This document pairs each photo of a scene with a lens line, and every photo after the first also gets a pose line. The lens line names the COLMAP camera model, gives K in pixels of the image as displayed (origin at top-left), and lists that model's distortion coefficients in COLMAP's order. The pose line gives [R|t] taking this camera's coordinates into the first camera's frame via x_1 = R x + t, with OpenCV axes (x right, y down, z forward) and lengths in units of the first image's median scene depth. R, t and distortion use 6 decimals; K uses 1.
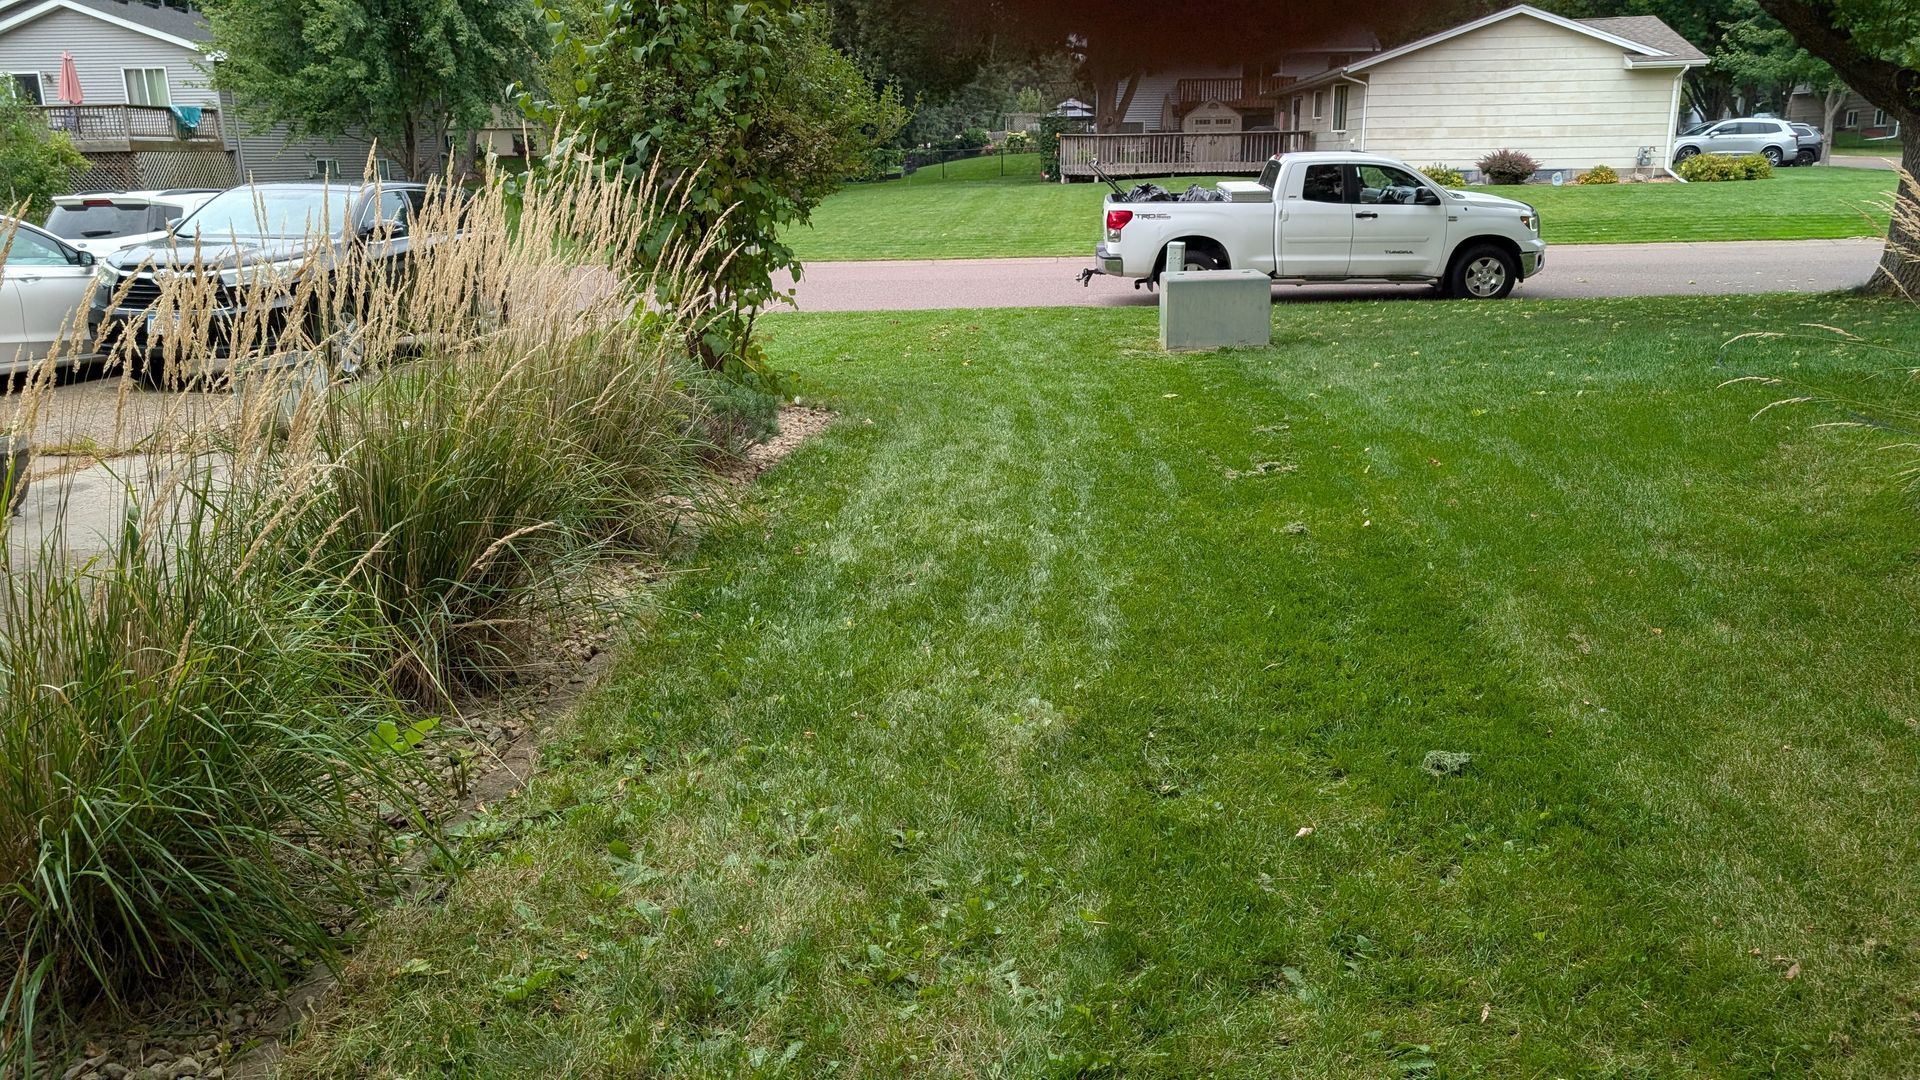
lens RADIAL K [[1397.5, 0, 960.0], [0, 1397.5, 540.0], [0, 0, 1]] dist [0.037780, -0.048251]
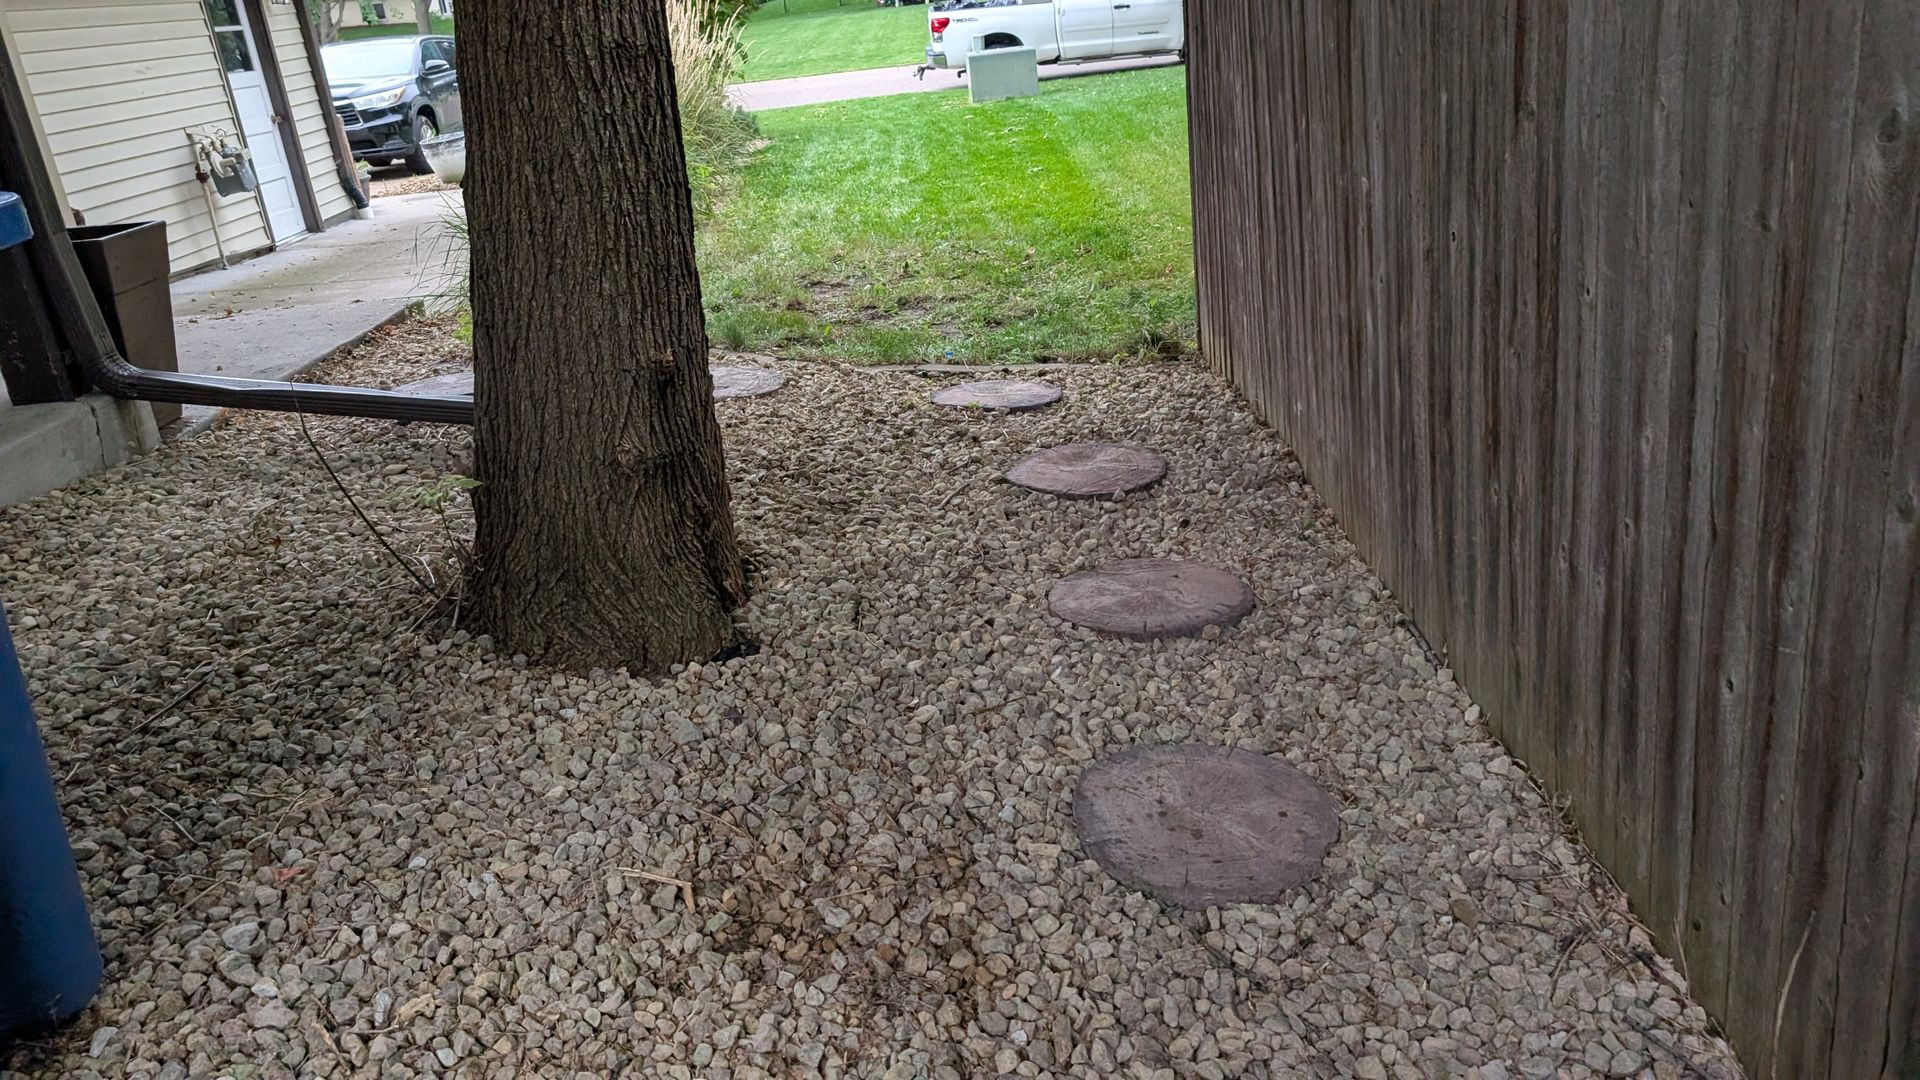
lens RADIAL K [[1397.5, 0, 960.0], [0, 1397.5, 540.0], [0, 0, 1]] dist [0.037780, -0.048251]
pose [[0.990890, -0.110349, 0.077207, -0.023551], [0.101346, 0.988509, 0.112153, 0.104465], [-0.088696, -0.103307, 0.990687, -0.361408]]
